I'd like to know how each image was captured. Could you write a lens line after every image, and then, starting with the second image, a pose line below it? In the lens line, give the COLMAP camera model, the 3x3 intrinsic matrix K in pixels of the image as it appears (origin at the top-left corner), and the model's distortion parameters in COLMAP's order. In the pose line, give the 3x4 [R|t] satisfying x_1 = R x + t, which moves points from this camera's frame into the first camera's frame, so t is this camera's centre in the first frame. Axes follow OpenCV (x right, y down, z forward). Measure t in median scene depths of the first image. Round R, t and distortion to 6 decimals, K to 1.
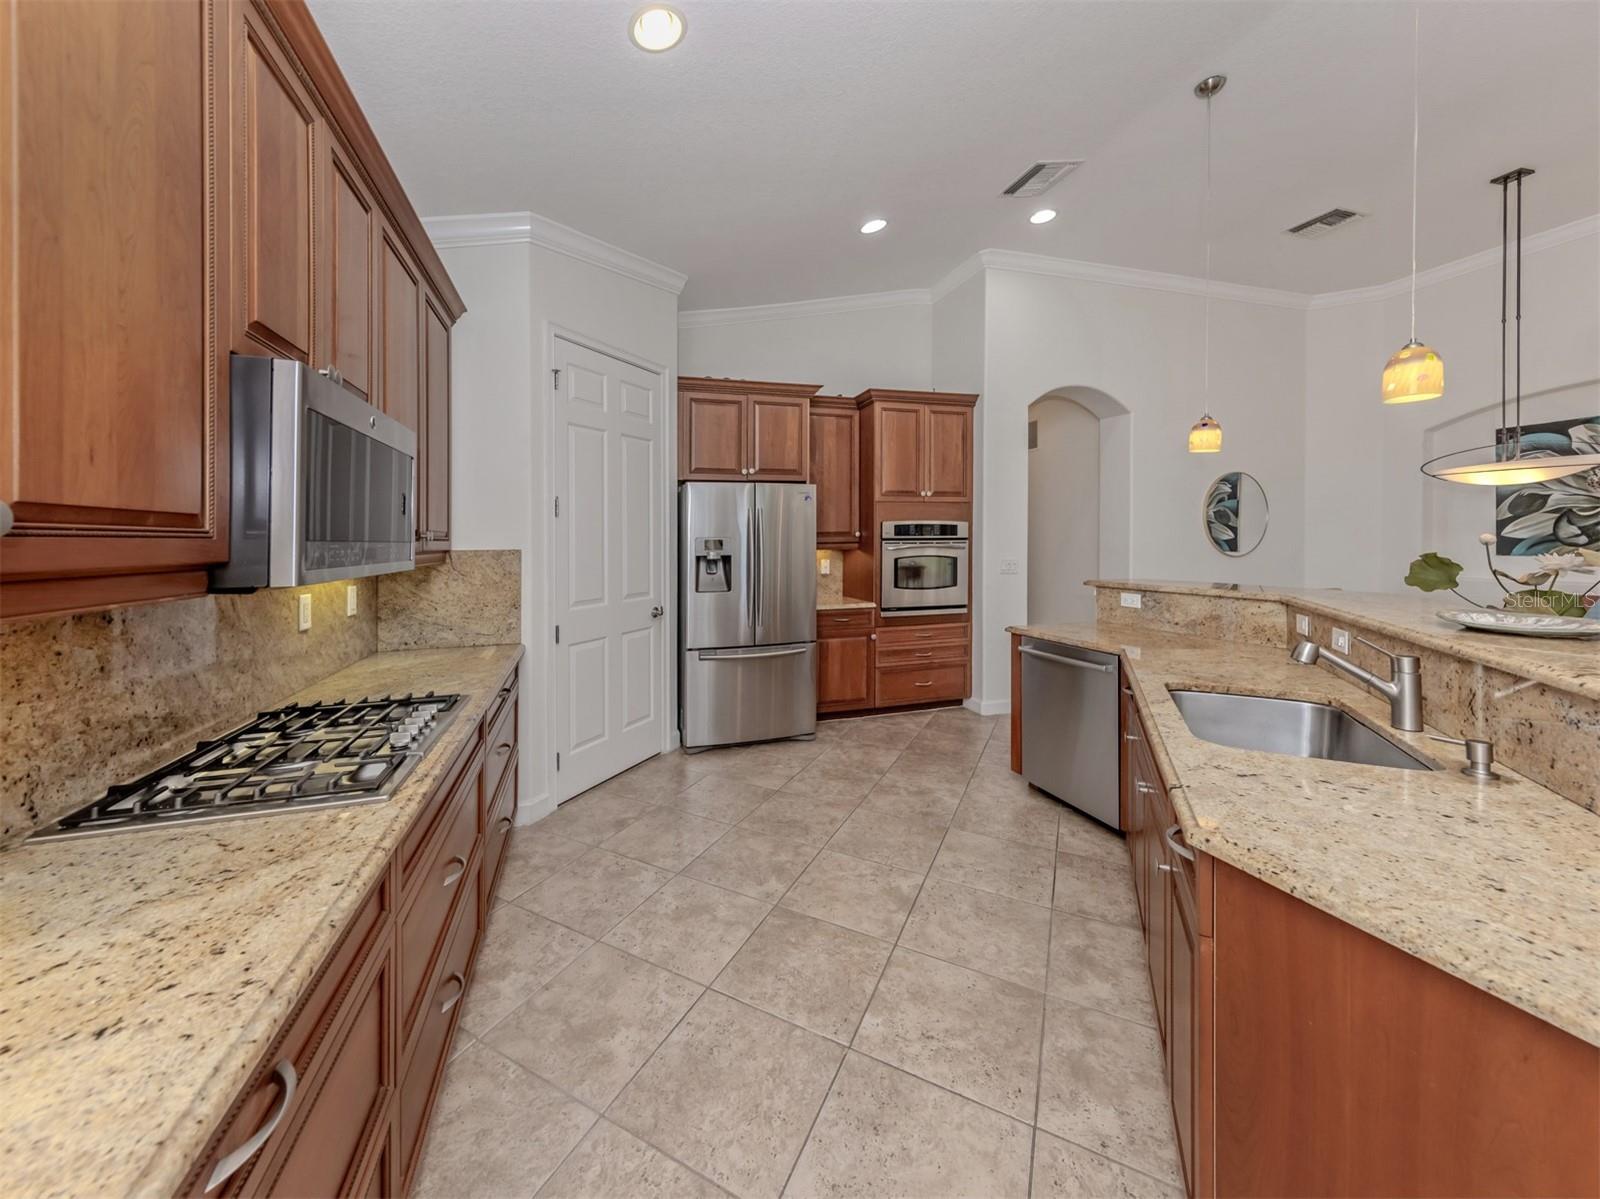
lens RADIAL K [[577.1, 0, 770.4], [0, 577.1, 534.9], [0, 0, 1]] dist [0.000381, -0.000456]
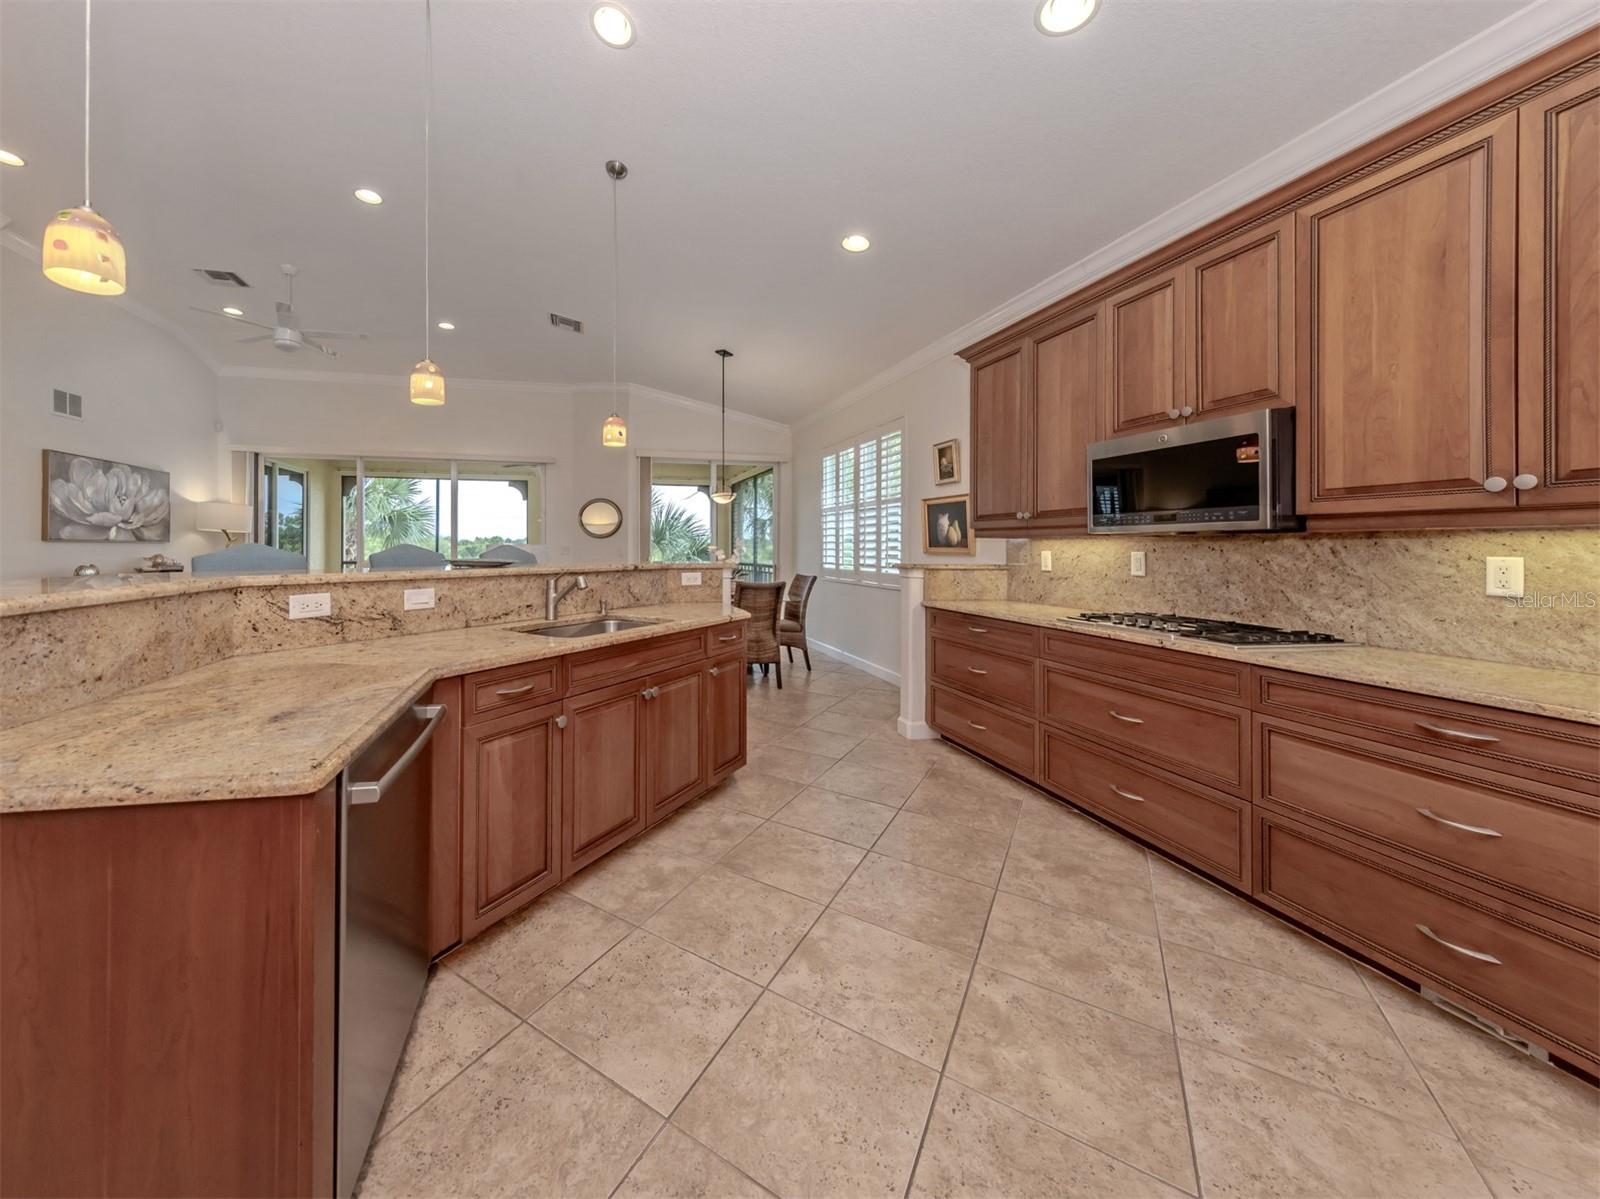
lens RADIAL K [[577.1, 0, 728.8], [0, 577.1, 545.0], [0, 0, 1]] dist [0.000381, -0.000456]
pose [[-0.998590, 0.006396, 0.052697, 0.157014], [0.006036, 0.999957, -0.006980, 0.045873], [-0.052739, -0.006652, -0.998586, 0.954362]]
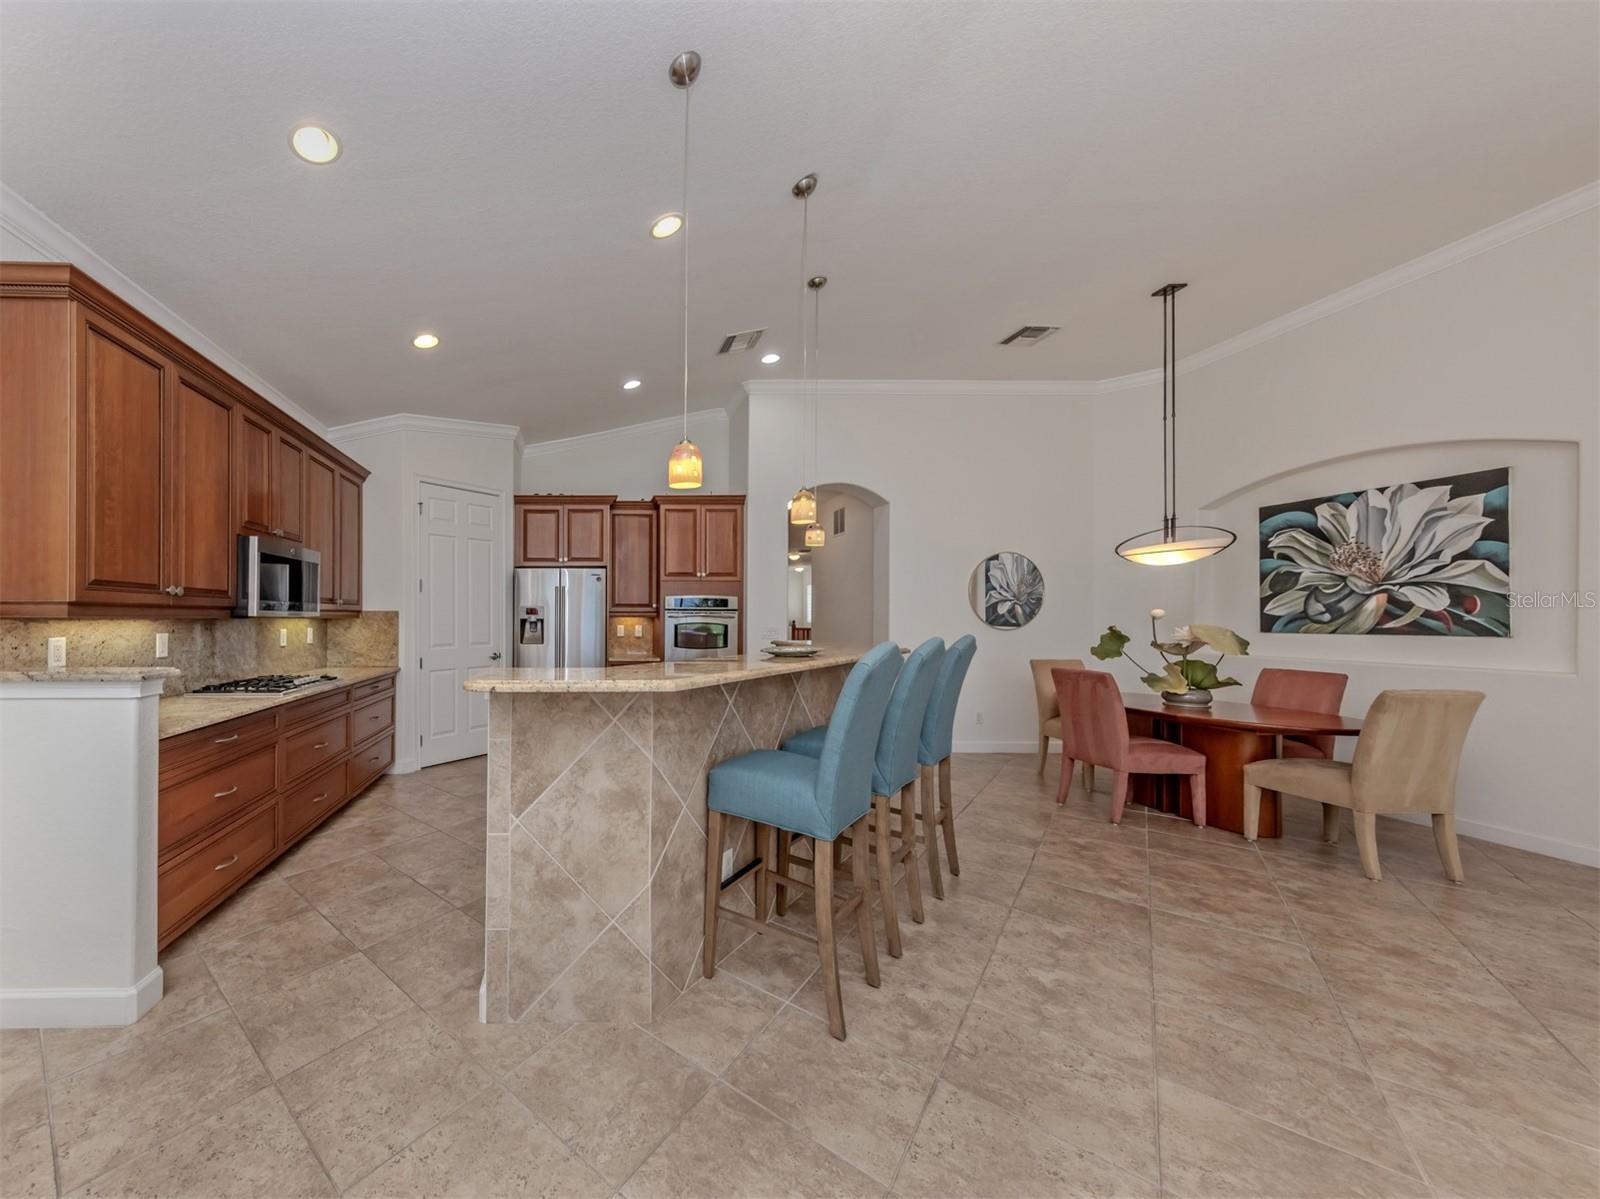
lens RADIAL K [[577.1, 0, 606.6], [0, 577.1, 622.8], [0, 0, 1]] dist [0.000381, -0.000456]
pose [[0.959447, 0.017986, -0.281314, 0.480293], [-0.012909, 0.999719, 0.019890, 0.015097], [0.281593, -0.015452, 0.959409, -0.338657]]
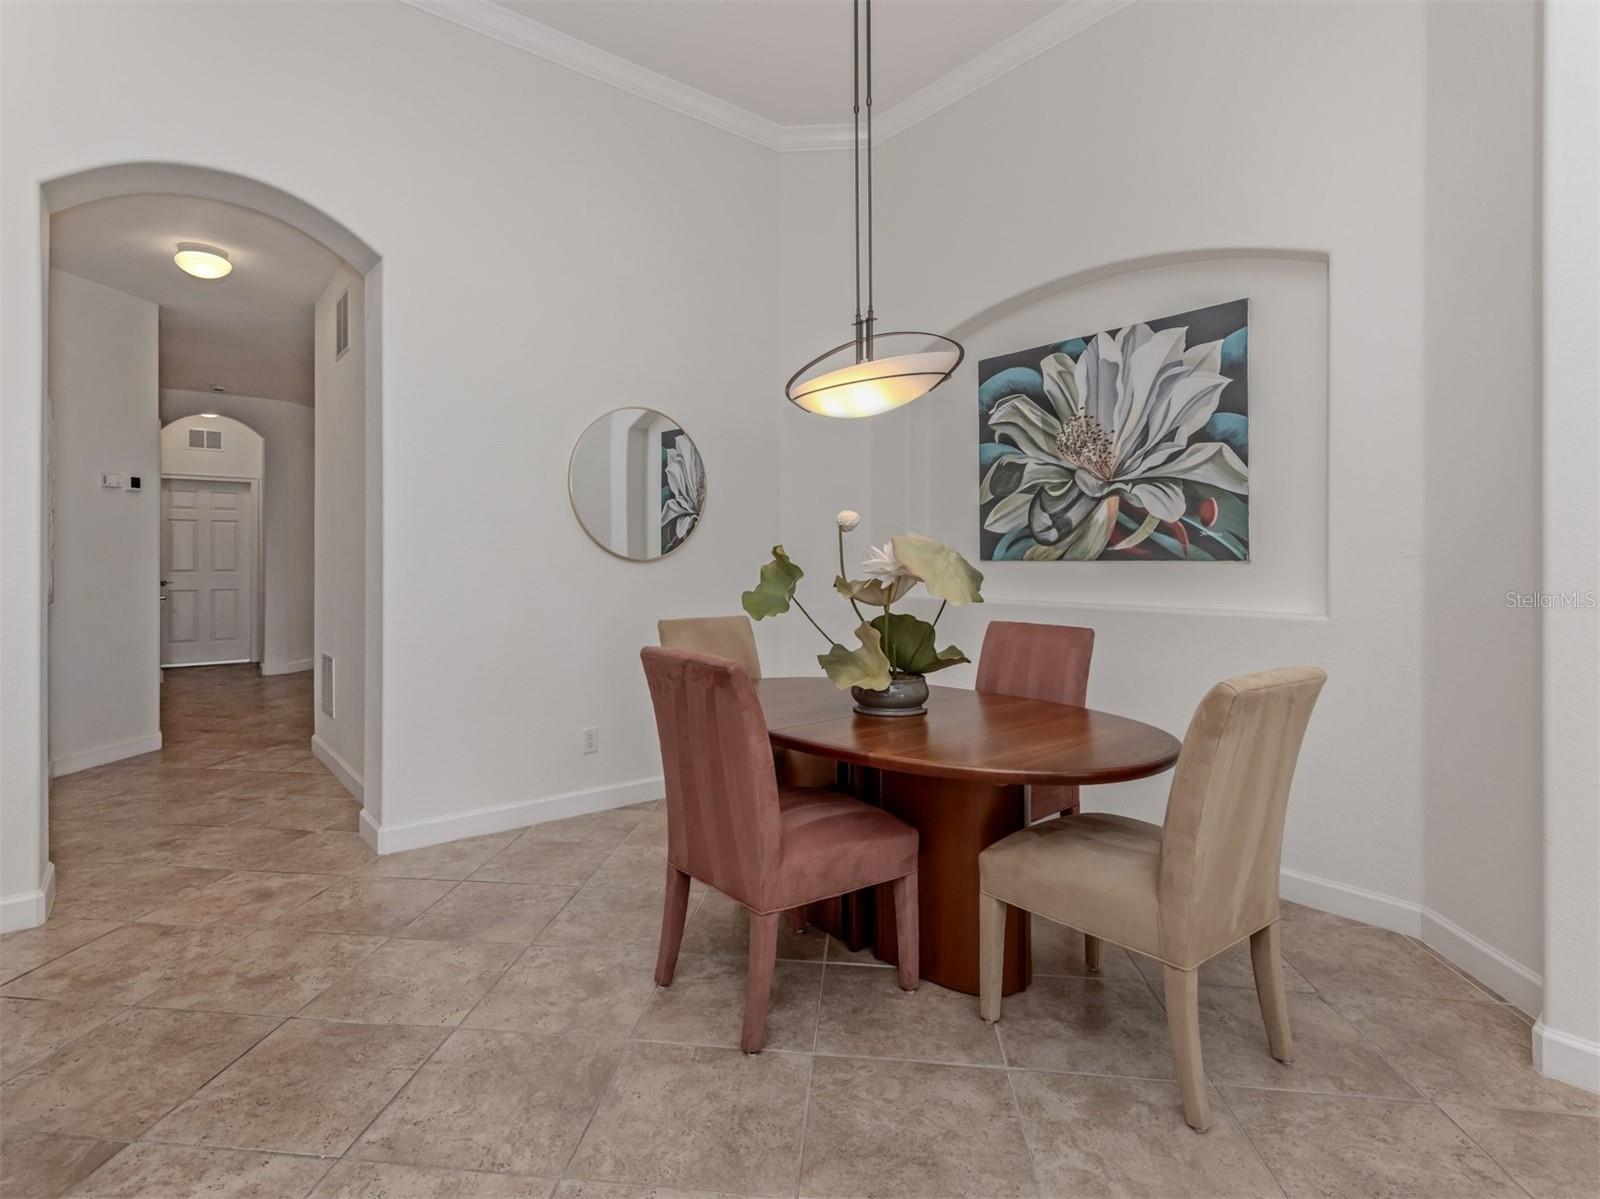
lens RADIAL K [[803.4, 0, 835.1], [0, 803.4, 561.2], [0, 0, 1]] dist [0.000017, -0.000977]
pose [[0.915772, 0.016872, 0.401343, 0.839246], [-0.020068, 0.999792, 0.003761, 0.039471], [-0.401196, -0.011498, 0.915920, 0.284546]]
